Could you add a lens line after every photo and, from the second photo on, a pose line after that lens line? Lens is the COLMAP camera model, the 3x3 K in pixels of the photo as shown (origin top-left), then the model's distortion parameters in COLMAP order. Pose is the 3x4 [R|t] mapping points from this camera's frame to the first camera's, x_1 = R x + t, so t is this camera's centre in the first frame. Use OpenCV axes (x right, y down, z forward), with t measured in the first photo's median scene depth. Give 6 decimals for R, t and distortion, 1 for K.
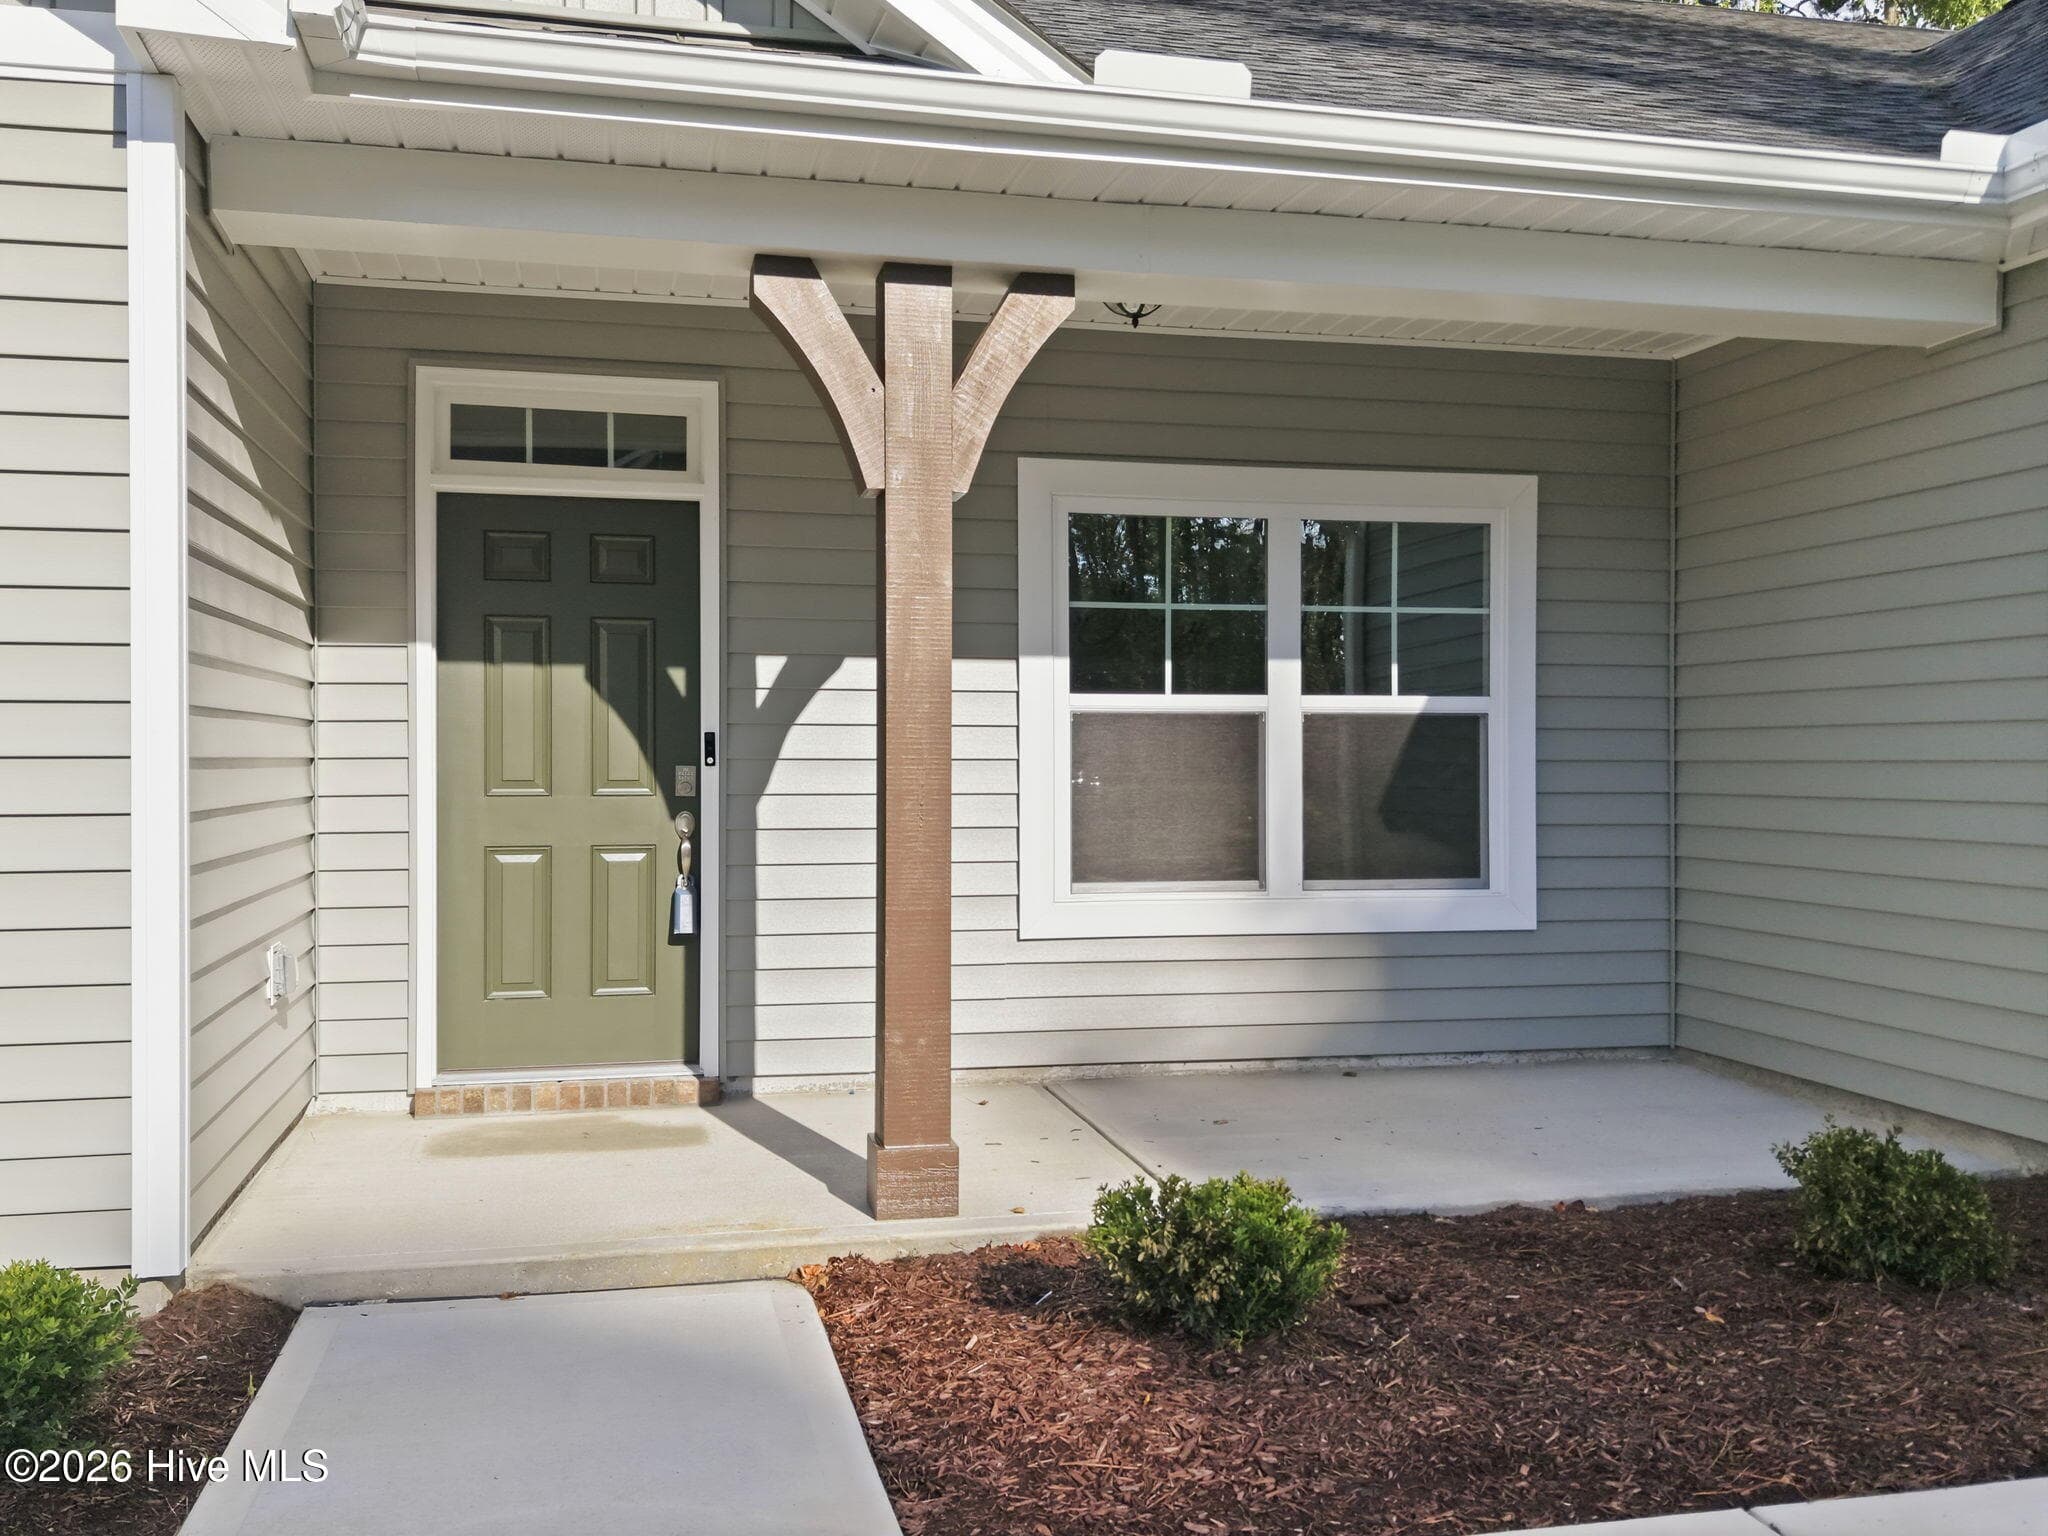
lens RADIAL K [[1841.8, 0, 1012.9], [0, 1841.8, 771.7], [0, 0, 1]] dist [0.026320, -0.009672]
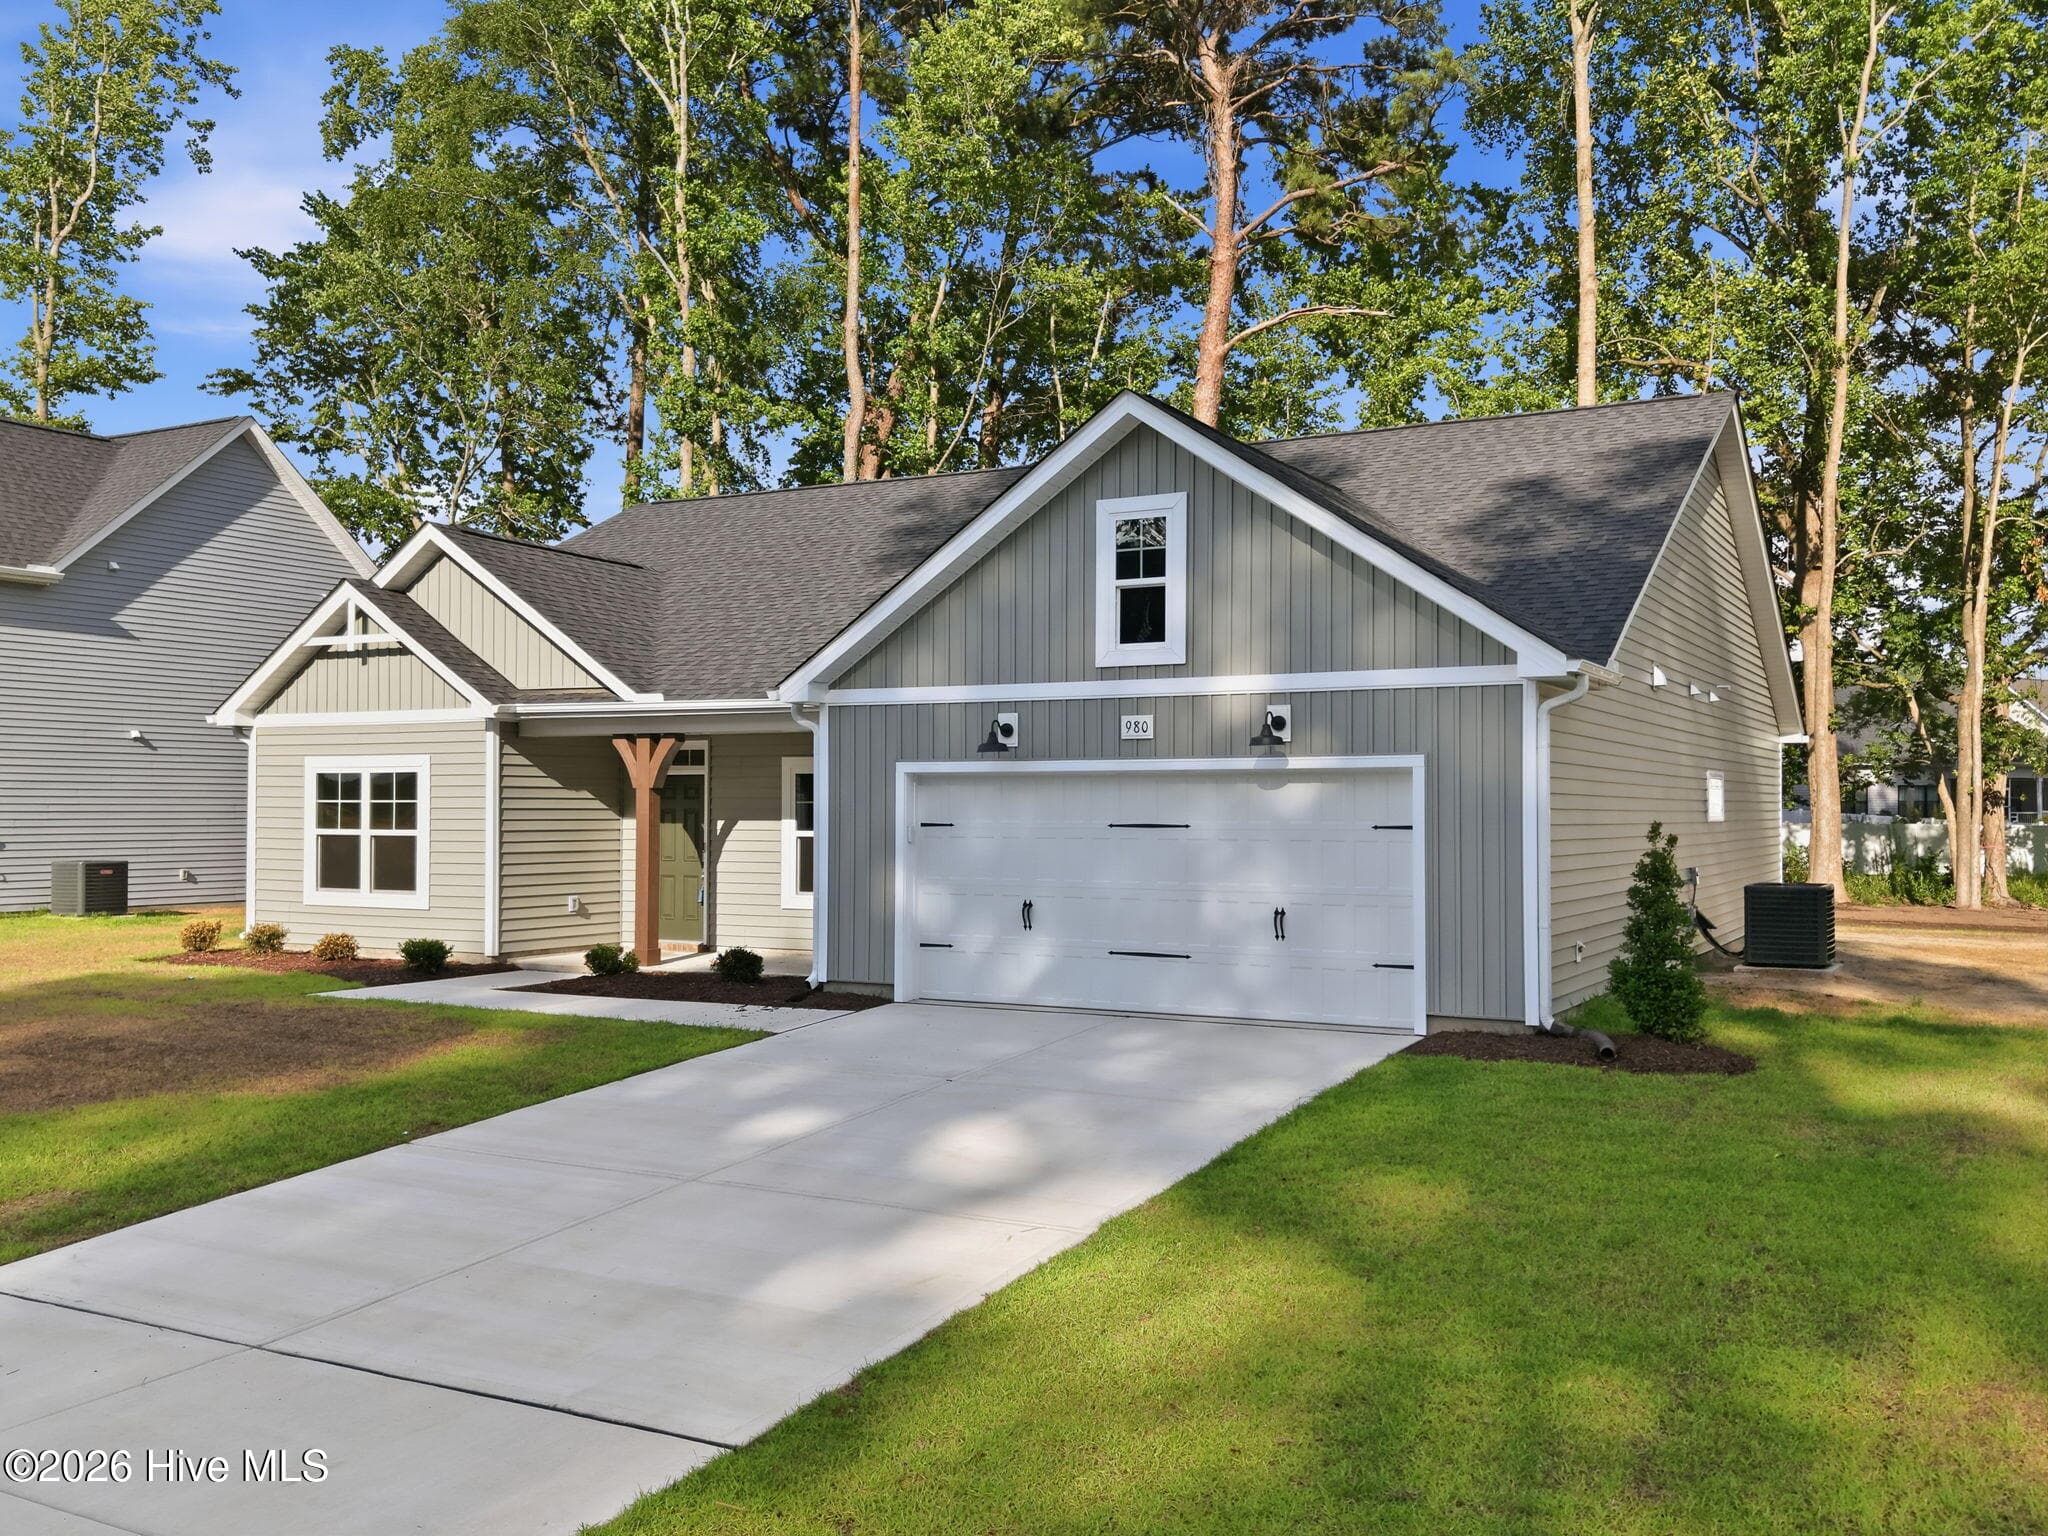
lens RADIAL K [[1852.9, 0, 1021.5], [0, 1852.9, 763.4], [0, 0, 1]] dist [0.056329, 0.000105]
pose [[0.749657, -0.017508, -0.661595, 2.518373], [-0.005589, 0.999447, -0.032781, -0.058696], [0.661803, 0.028272, 0.749145, -1.172203]]
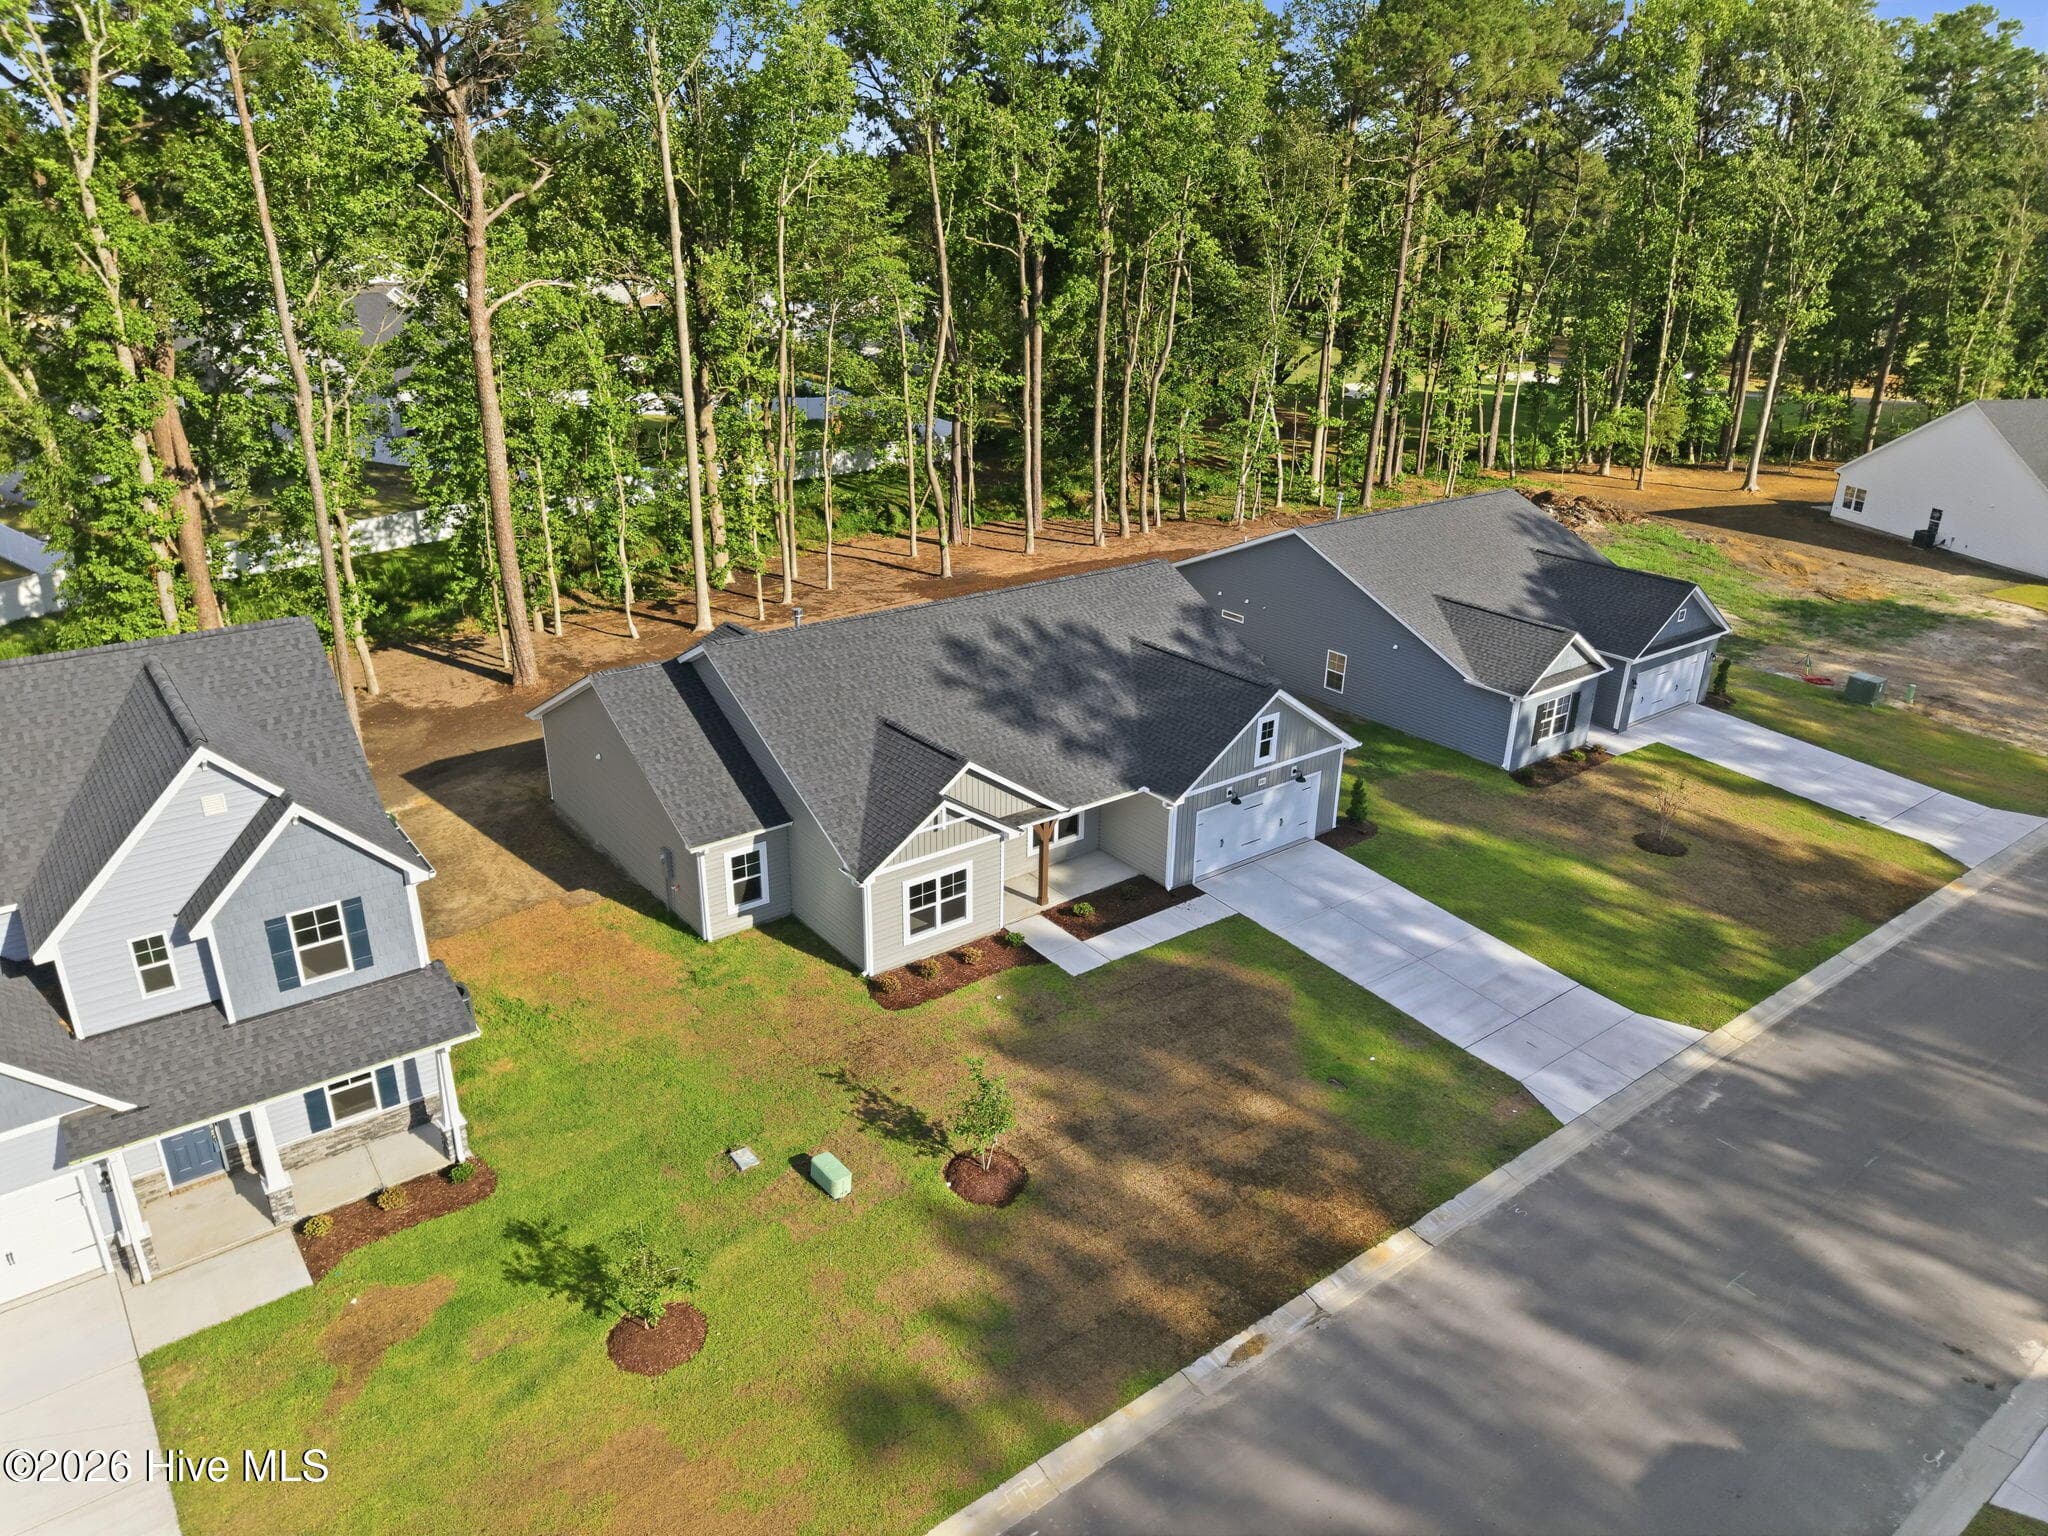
lens RADIAL K [[1410.6, 0, 1017.5], [0, 1410.6, 791.1], [0, 0, 1]] dist [-0.005672, 0.030161]
pose [[0.906567, -0.156256, 0.392072, -2.347197], [-0.016053, 0.915506, 0.401983, -2.584027], [-0.421756, -0.370719, 0.827460, -3.839372]]
